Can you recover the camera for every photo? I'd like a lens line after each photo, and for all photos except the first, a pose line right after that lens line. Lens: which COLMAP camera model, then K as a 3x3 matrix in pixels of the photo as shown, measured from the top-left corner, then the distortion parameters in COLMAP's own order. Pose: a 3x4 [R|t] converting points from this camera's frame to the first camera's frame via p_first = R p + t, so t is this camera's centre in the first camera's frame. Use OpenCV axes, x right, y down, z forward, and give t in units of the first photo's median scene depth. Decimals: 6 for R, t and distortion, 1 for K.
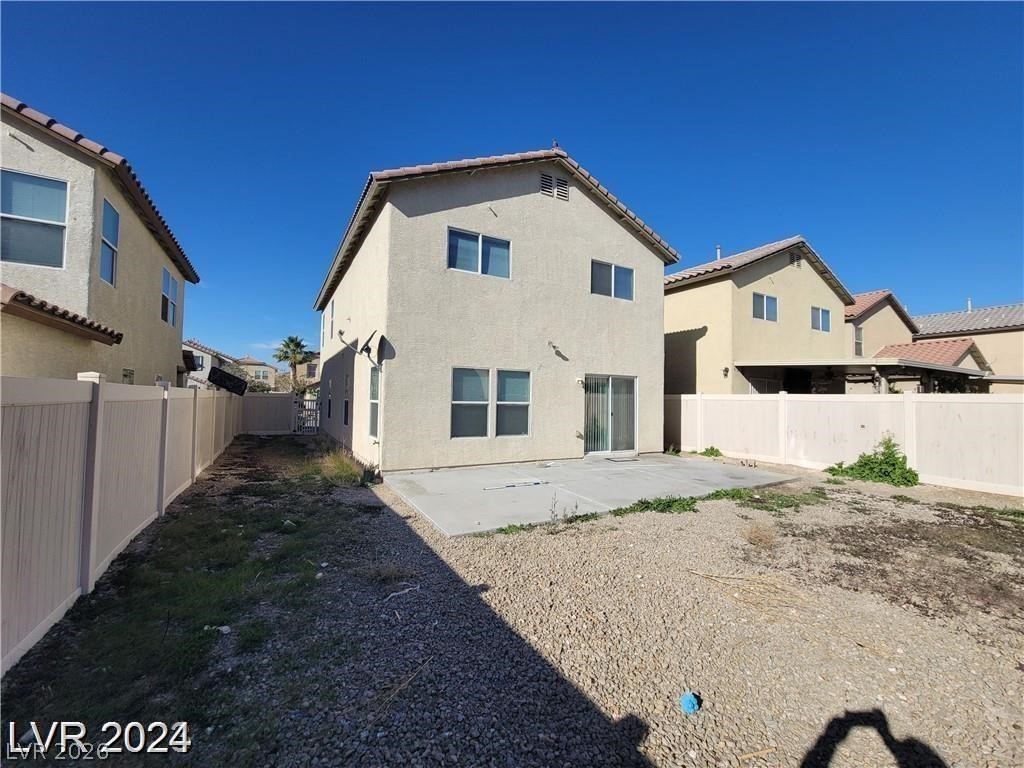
lens RADIAL K [[417.3, 0, 512.0], [0, 417.3, 384.0], [0, 0, 1]] dist [-0.001117, -0.000585]
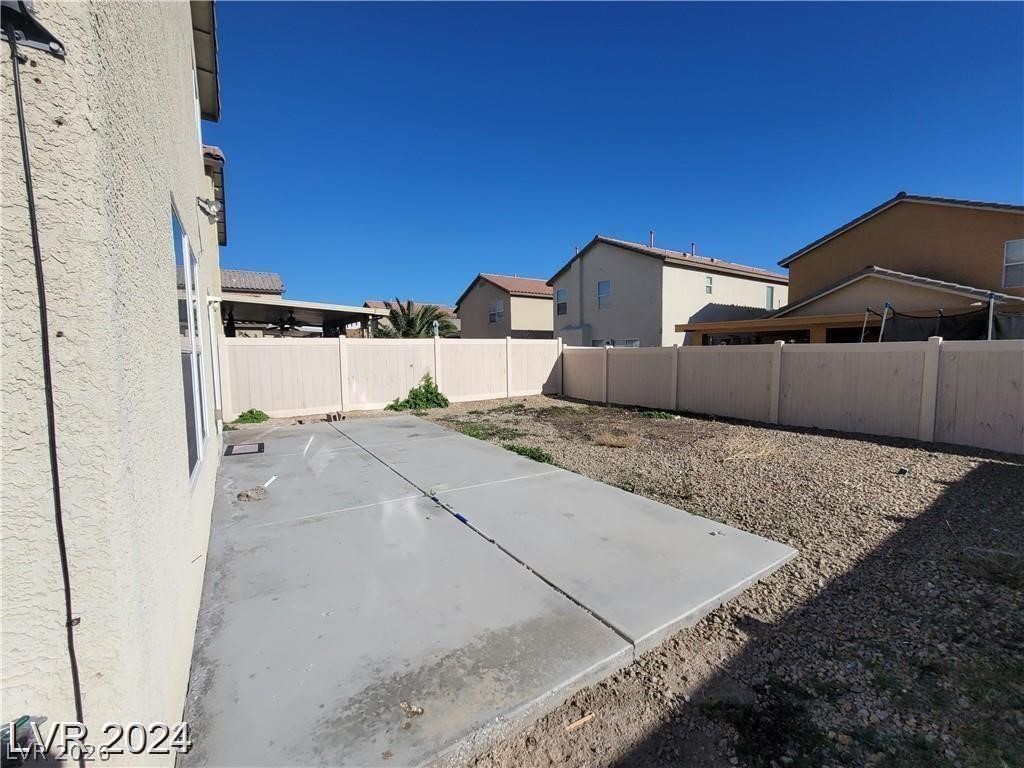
lens RADIAL K [[420.4, 0, 511.7], [0, 420.4, 380.2], [0, 0, 1]] dist [-0.002485, 0.002246]
pose [[-0.083393, -0.079368, 0.993351, -0.361261], [-0.022670, 0.996716, 0.077734, 0.039117], [-0.996259, -0.016036, -0.084918, 0.752558]]
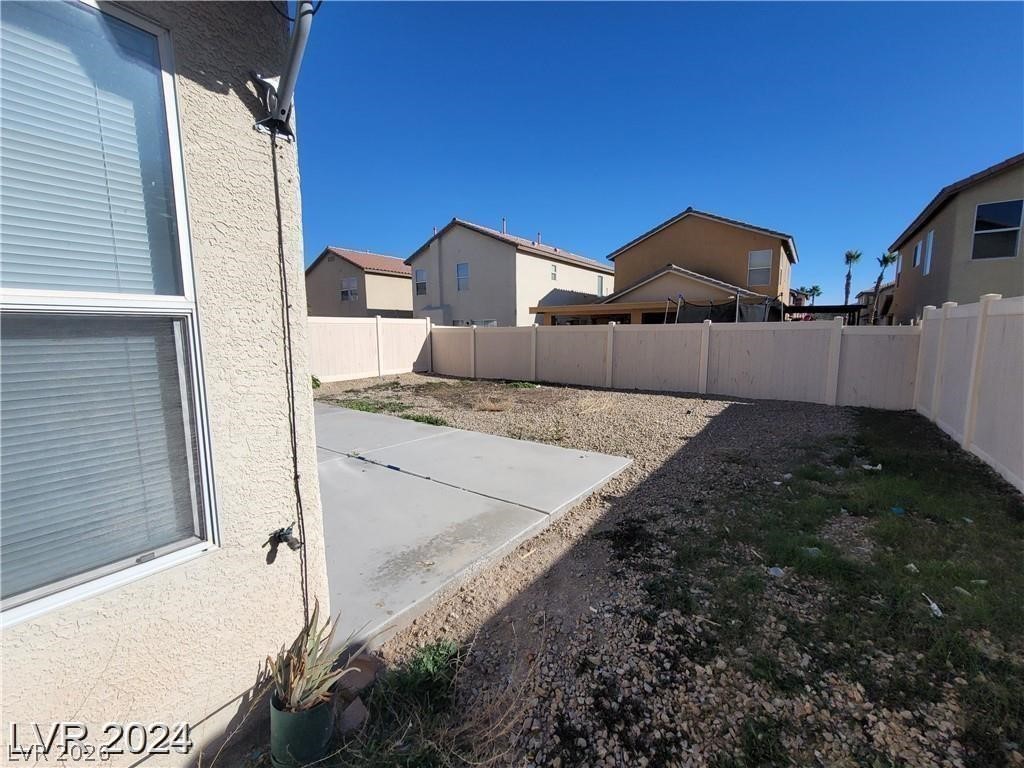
lens RADIAL K [[420.9, 0, 514.1], [0, 420.9, 384.0], [0, 0, 1]] dist [-0.000363, -0.000274]
pose [[-0.423753, -0.122249, 0.897490, -0.437643], [-0.026028, 0.992085, 0.122845, 0.045401], [-0.905404, 0.028696, -0.423581, 0.832356]]
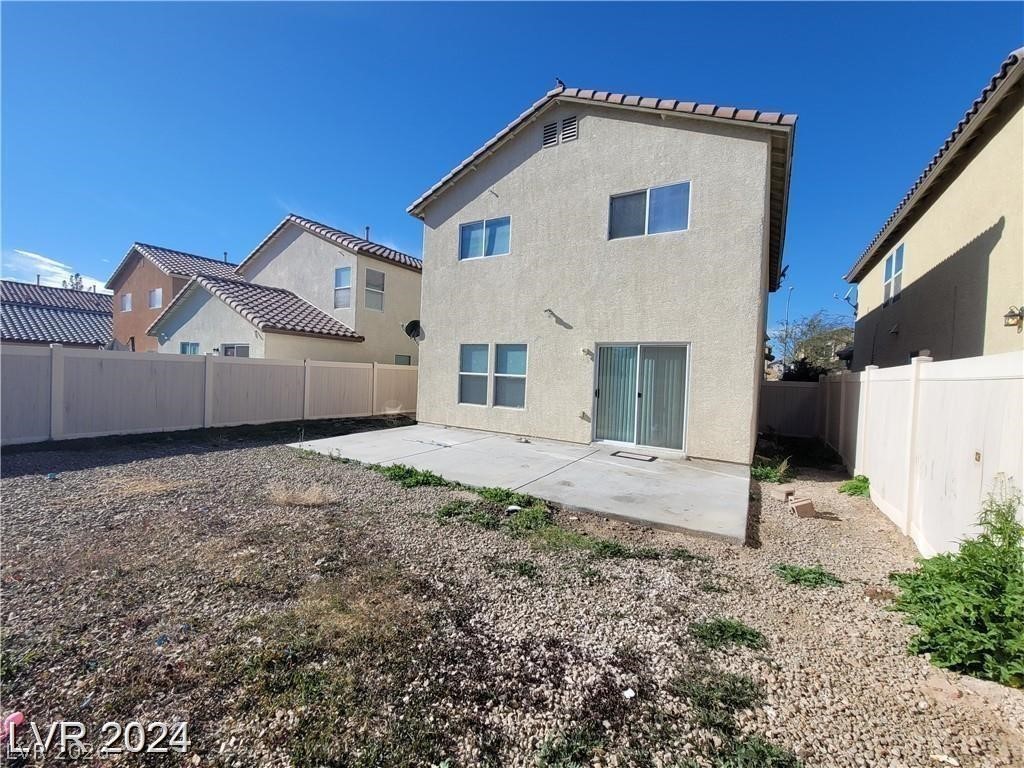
lens RADIAL K [[420.9, 0, 514.1], [0, 420.9, 384.0], [0, 0, 1]] dist [-0.000363, -0.000274]
pose [[0.486776, 0.026113, -0.873136, 0.883336], [-0.002664, 0.999593, 0.028410, 0.035841], [0.873523, -0.011503, 0.486648, 0.498385]]
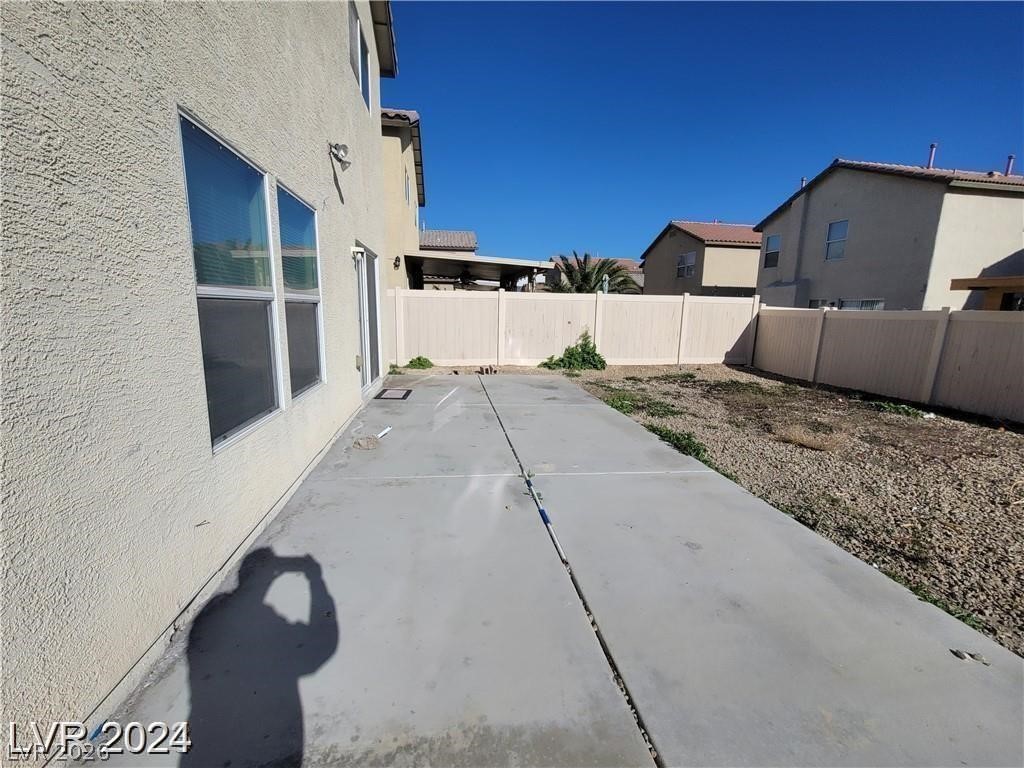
lens RADIAL K [[417.3, 0, 512.0], [0, 417.3, 384.0], [0, 0, 1]] dist [-0.001117, -0.000585]
pose [[0.342062, -0.175300, 0.923181, -0.265161], [-0.045343, 0.978221, 0.202552, 0.038872], [-0.938583, -0.111145, 0.326664, 0.699476]]
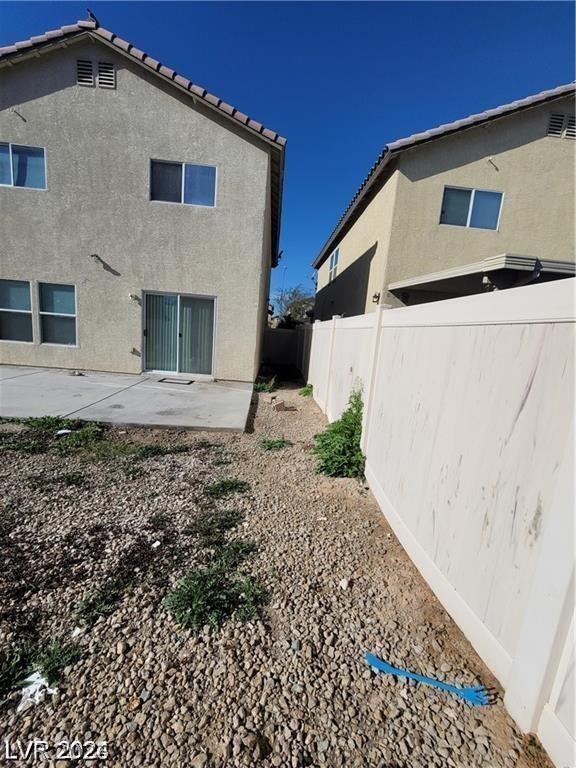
lens RADIAL K [[315.3, 0, 286.5], [0, 315.3, 384.5], [0, 0, 1]] dist [-0.002485, 0.002246]
pose [[0.889999, 0.130233, -0.436968, 0.894581], [-0.050747, 0.980680, 0.188920, 0.038638], [0.453129, -0.145964, 0.879414, 0.510060]]
